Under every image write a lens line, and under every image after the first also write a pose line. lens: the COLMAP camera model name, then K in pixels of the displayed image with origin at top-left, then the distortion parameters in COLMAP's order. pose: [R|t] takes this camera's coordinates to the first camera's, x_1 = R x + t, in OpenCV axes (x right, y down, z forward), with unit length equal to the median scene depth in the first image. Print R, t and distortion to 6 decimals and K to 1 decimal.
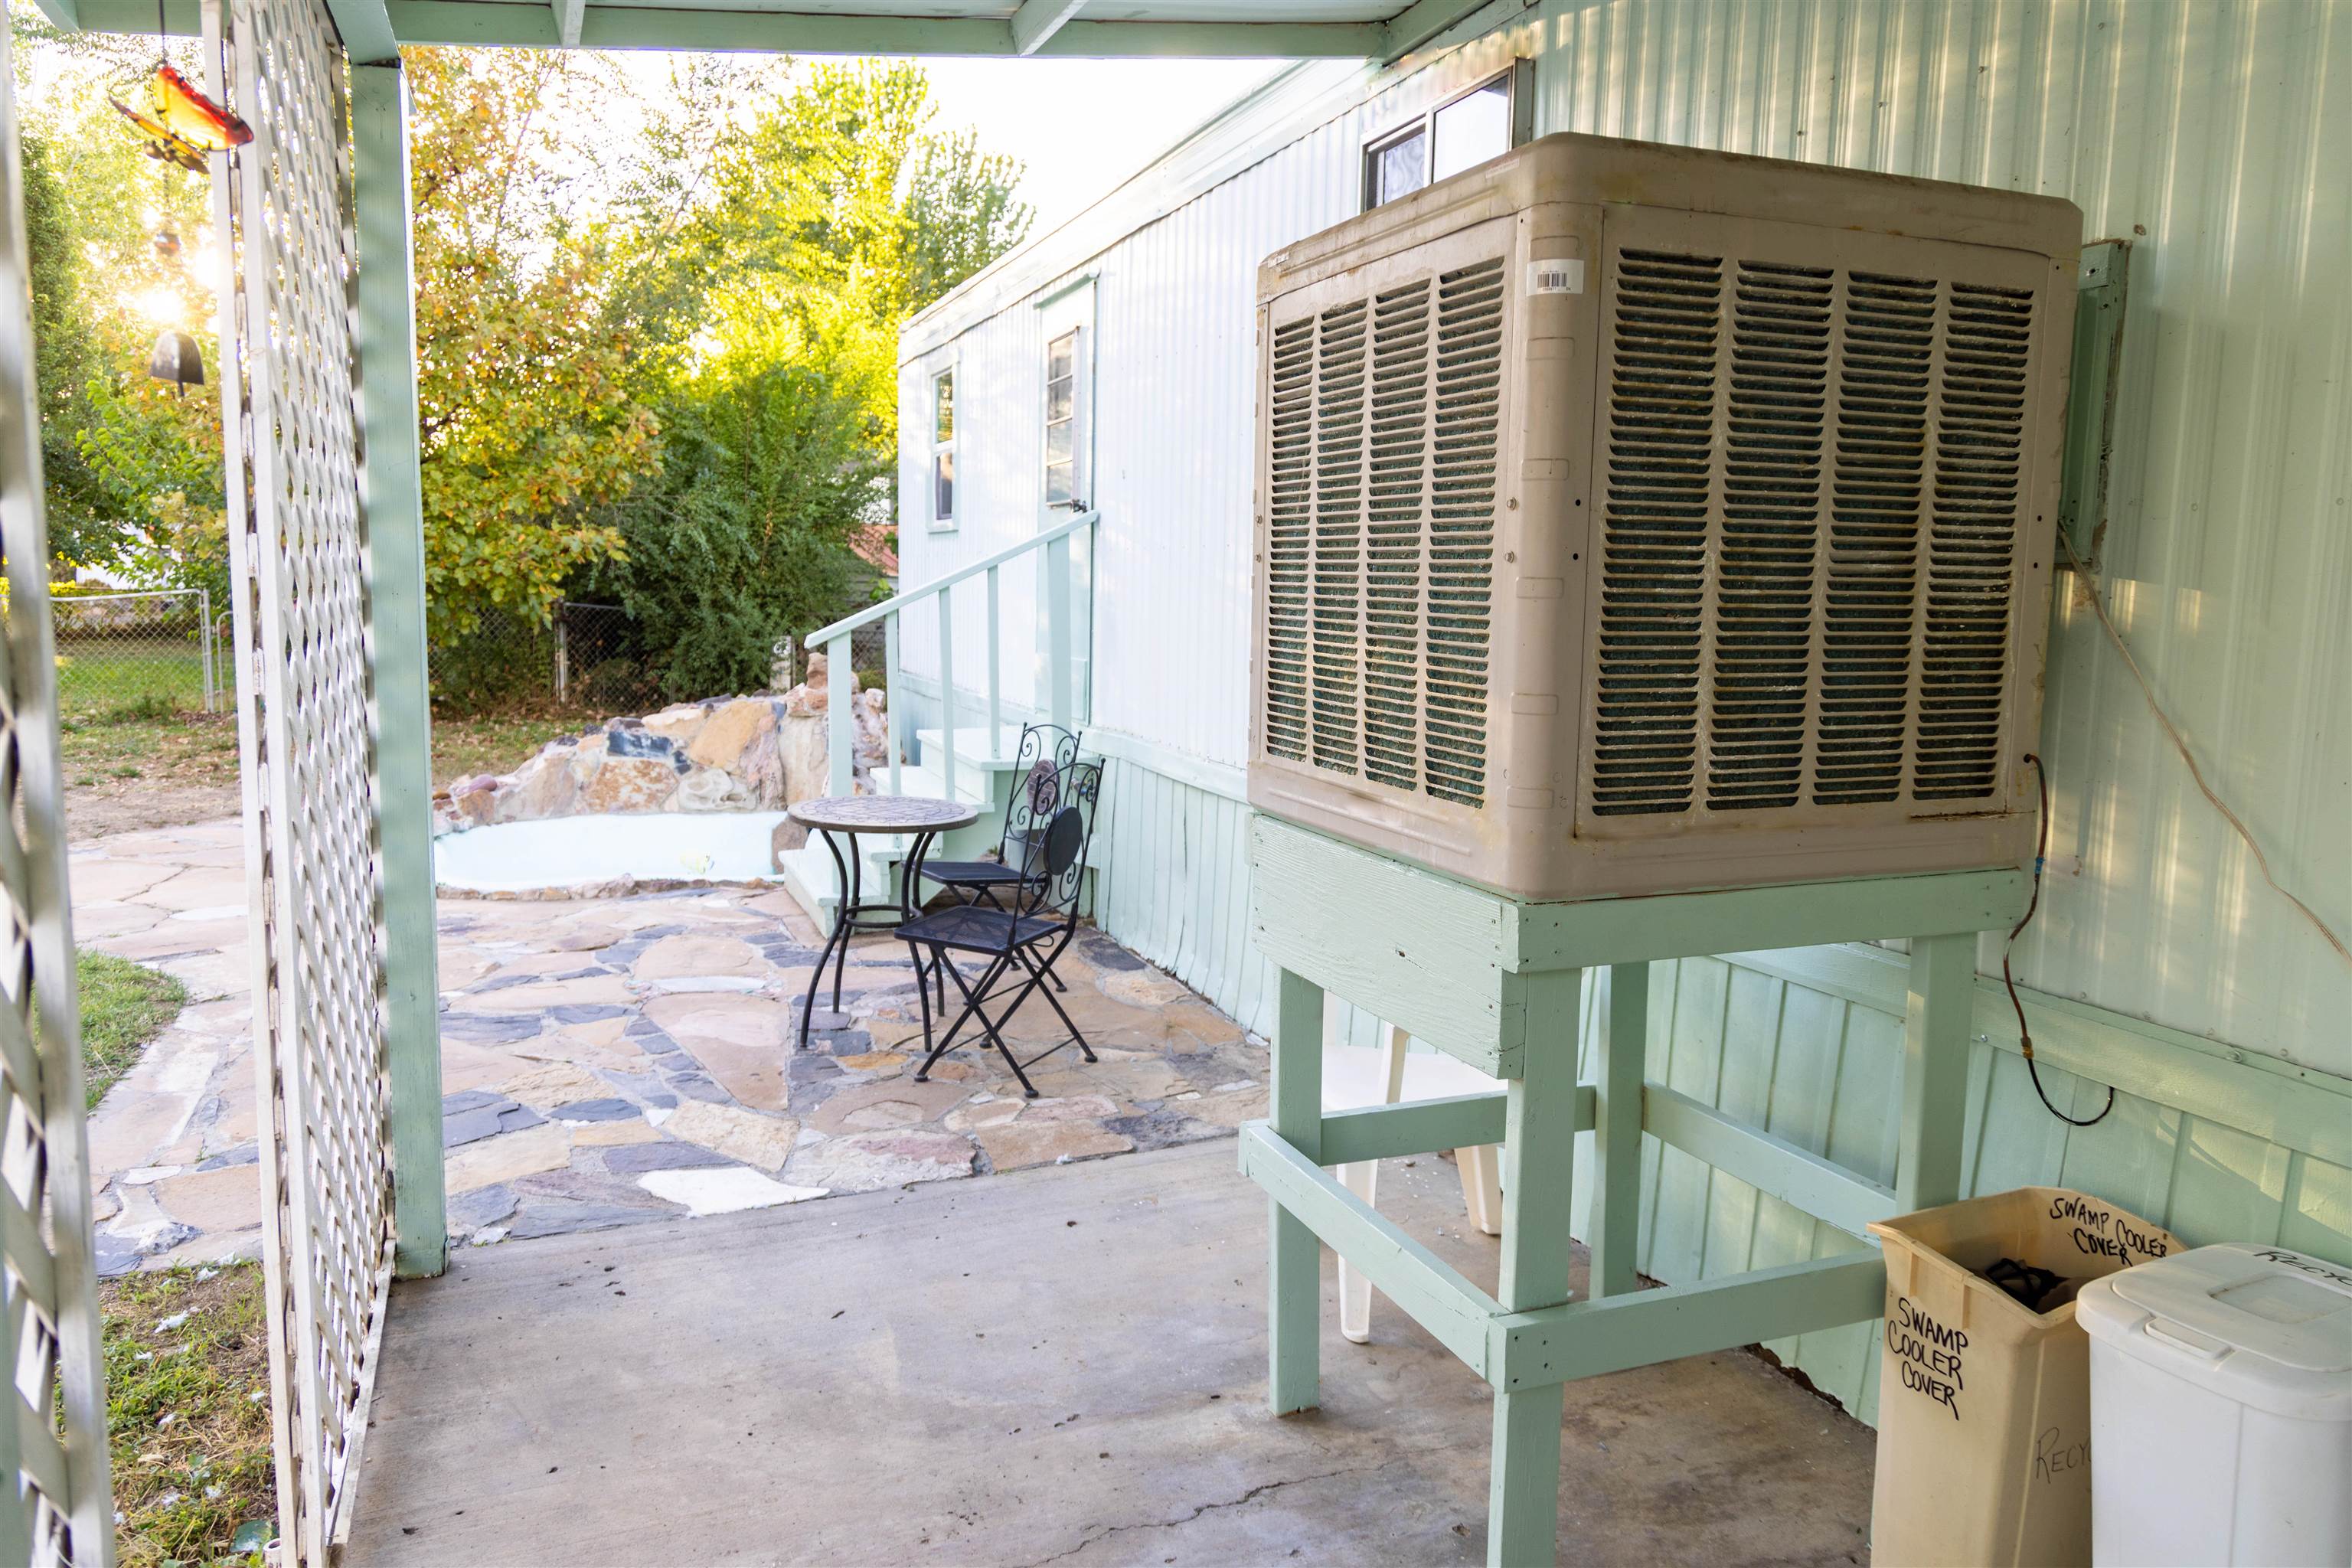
lens RADIAL K [[1659.2, 0, 1183.3], [0, 1659.2, 805.0], [0, 0, 1]] dist [0.006026, 0.002956]
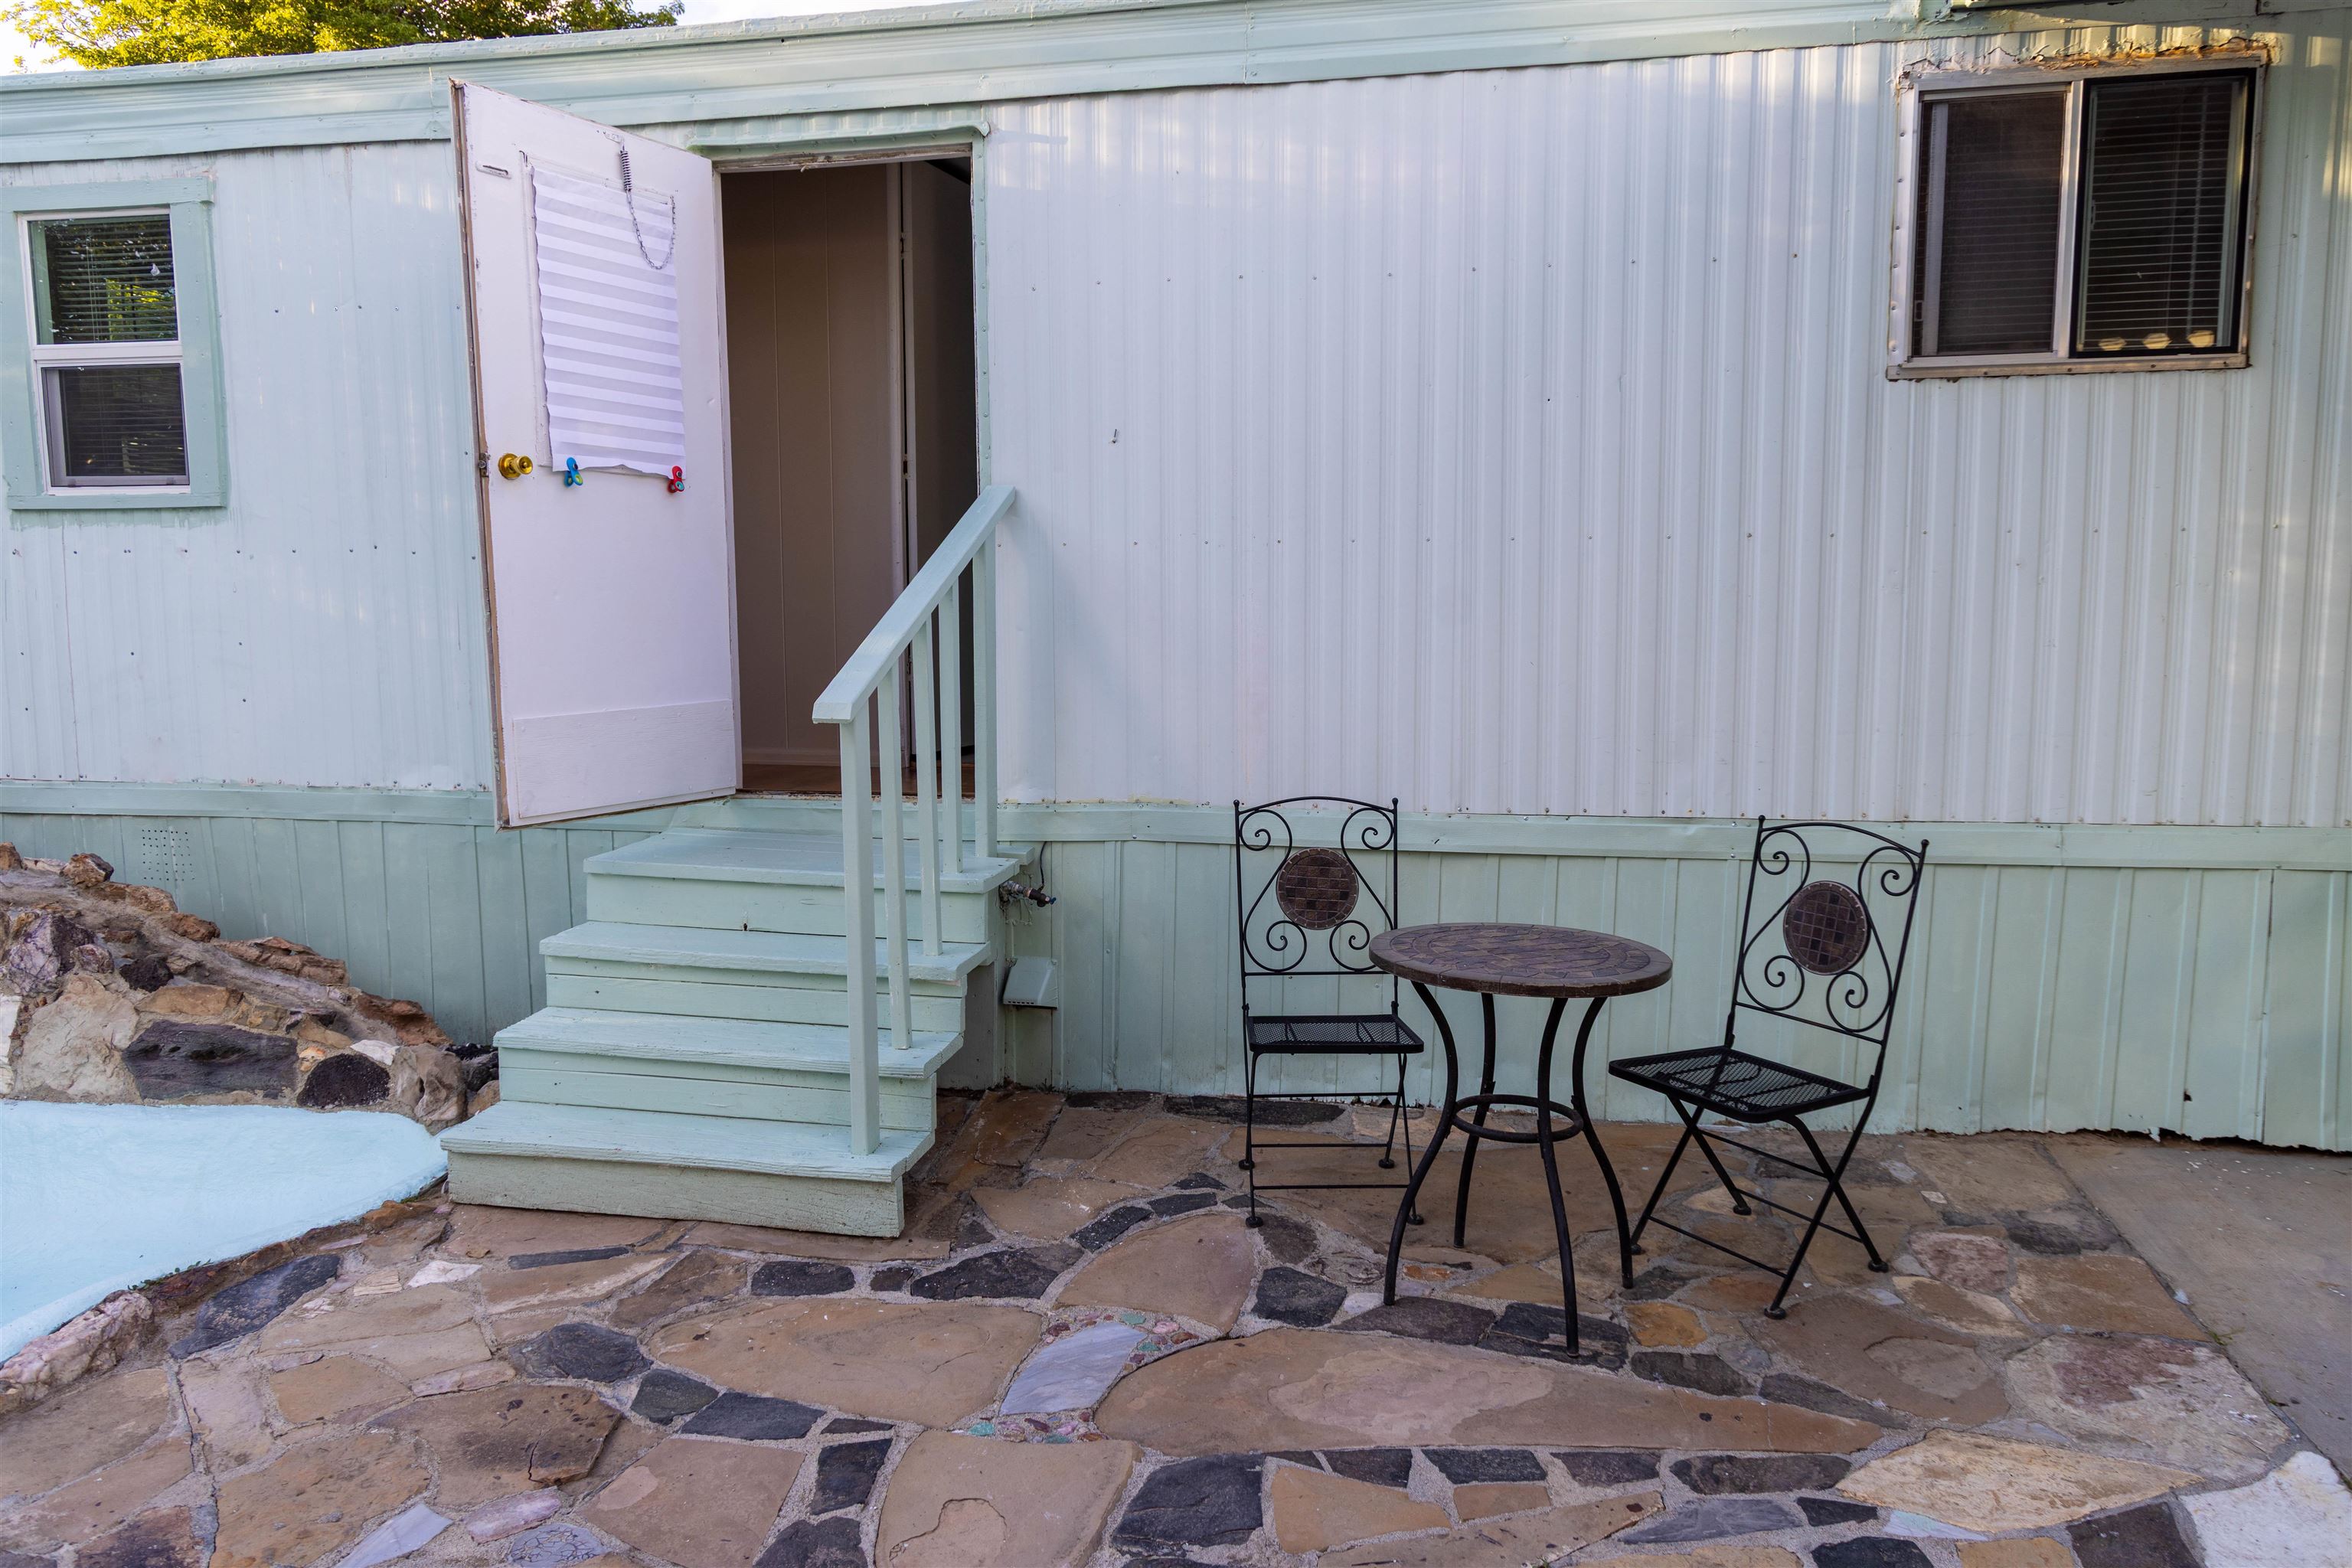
lens RADIAL K [[1702.6, 0, 1226.1], [0, 1702.6, 775.6], [0, 0, 1]] dist [0.032995, 0.001069]
pose [[0.508017, -0.120054, 0.852939, -0.774867], [0.135554, 0.989043, 0.058474, -0.111575], [-0.850614, 0.085914, 0.518725, 0.751783]]
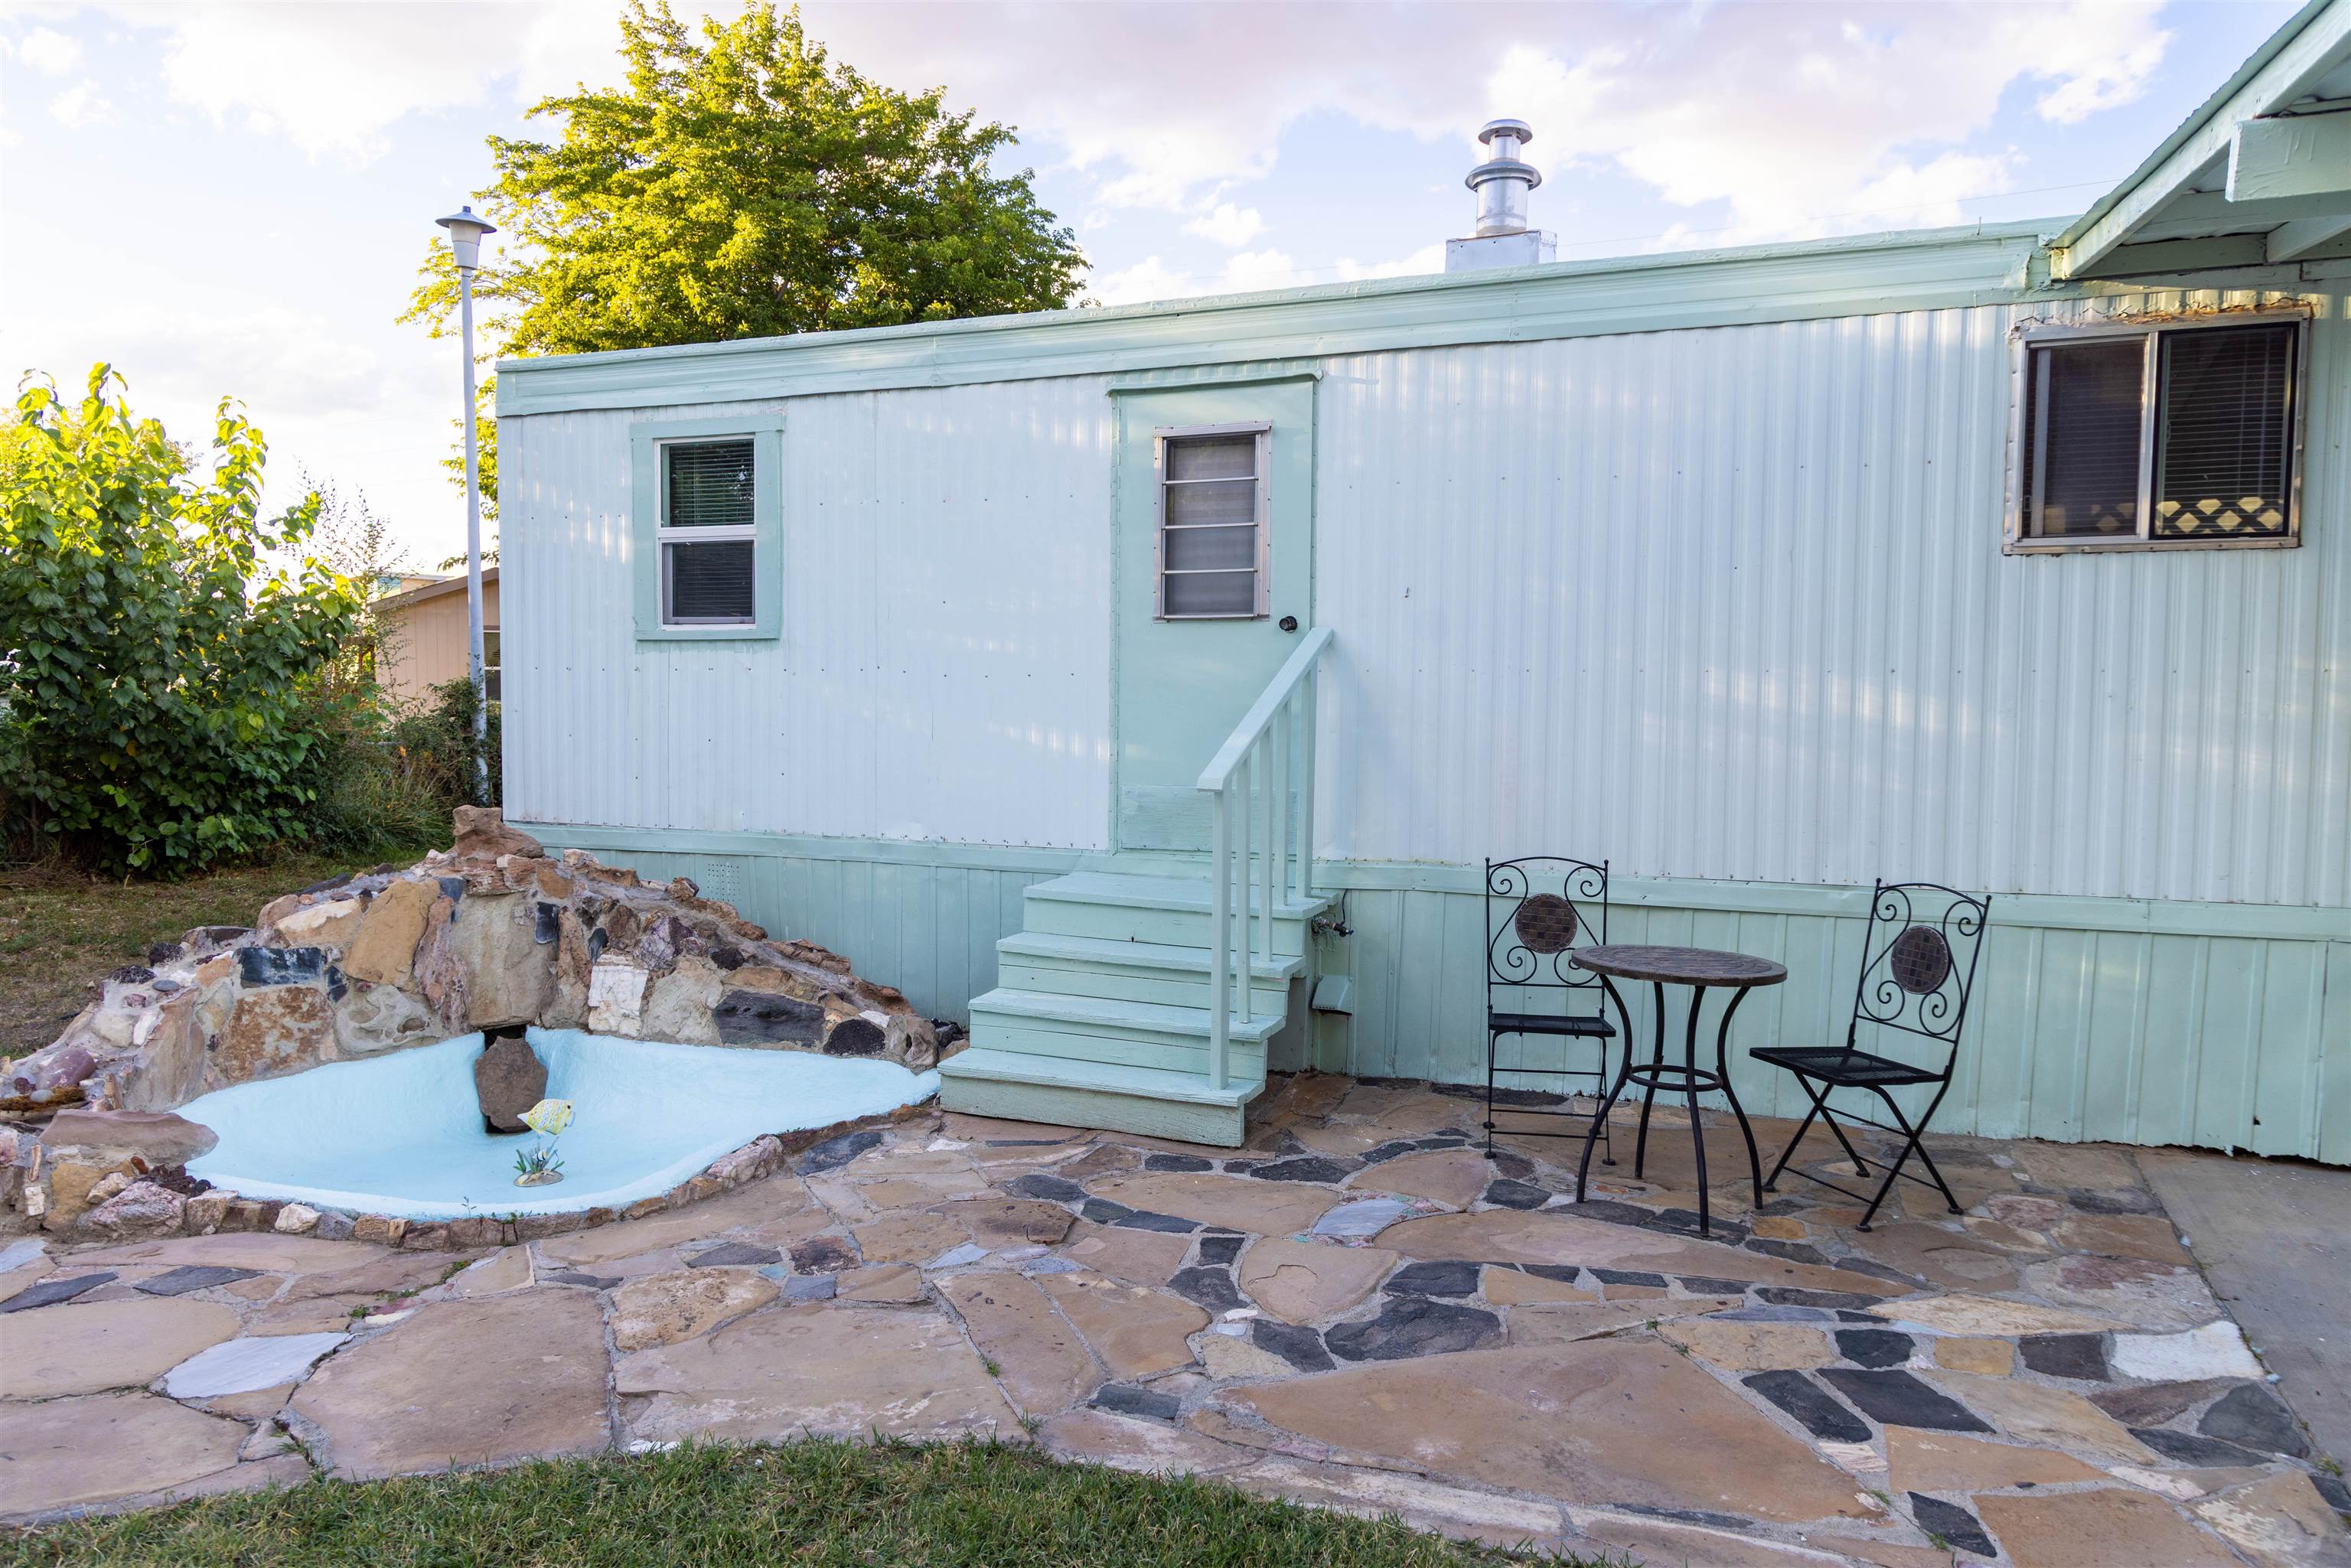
lens RADIAL K [[1676.1, 0, 1133.7], [0, 1676.1, 779.9], [0, 0, 1]] dist [-0.008555, -0.002277]
pose [[0.690329, -0.055443, 0.721368, -1.030803], [0.108580, 0.993706, -0.027533, -0.098155], [-0.715301, 0.097333, 0.692005, 0.571290]]
